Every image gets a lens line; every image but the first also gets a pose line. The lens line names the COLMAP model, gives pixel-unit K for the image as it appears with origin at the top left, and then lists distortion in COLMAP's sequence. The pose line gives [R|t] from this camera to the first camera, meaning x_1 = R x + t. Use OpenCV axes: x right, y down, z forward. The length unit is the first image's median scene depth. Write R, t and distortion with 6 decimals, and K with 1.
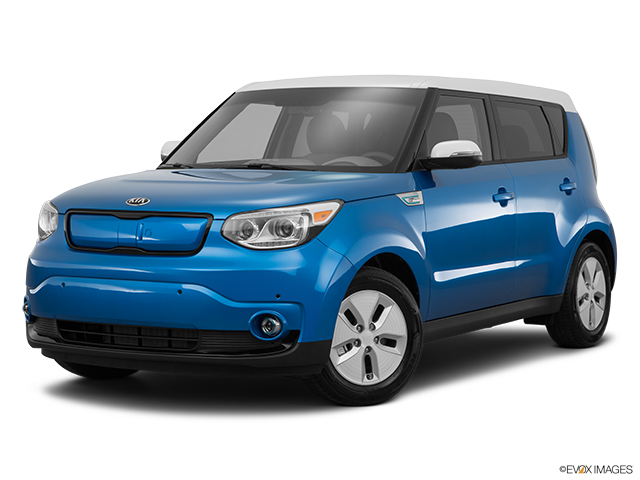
lens RADIAL K [[1407.6, 0, 320.0], [0, 1407.6, 240.0], [0, 0, 1]] dist [0.314816, 0.005331]
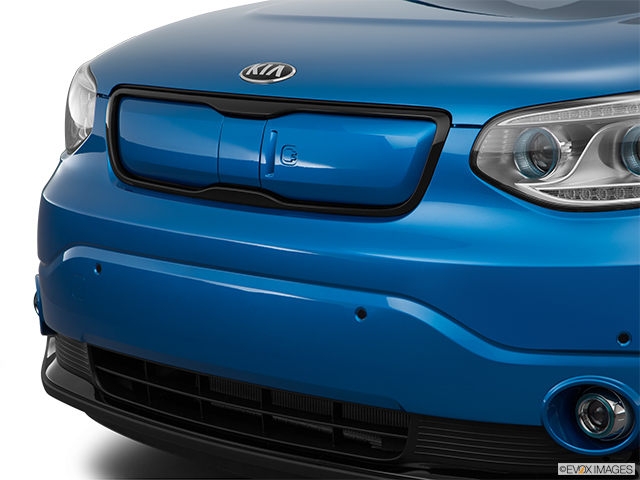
lens RADIAL K [[1719.8, 0, 320.0], [0, 1719.8, 240.0], [0, 0, 1]] dist [0.419006, 0.620149]
pose [[0.986122, 0.024915, -0.164144, -0.031783], [-0.007998, 0.994657, 0.102925, -0.030135], [0.165832, -0.100183, 0.981052, 0.509454]]
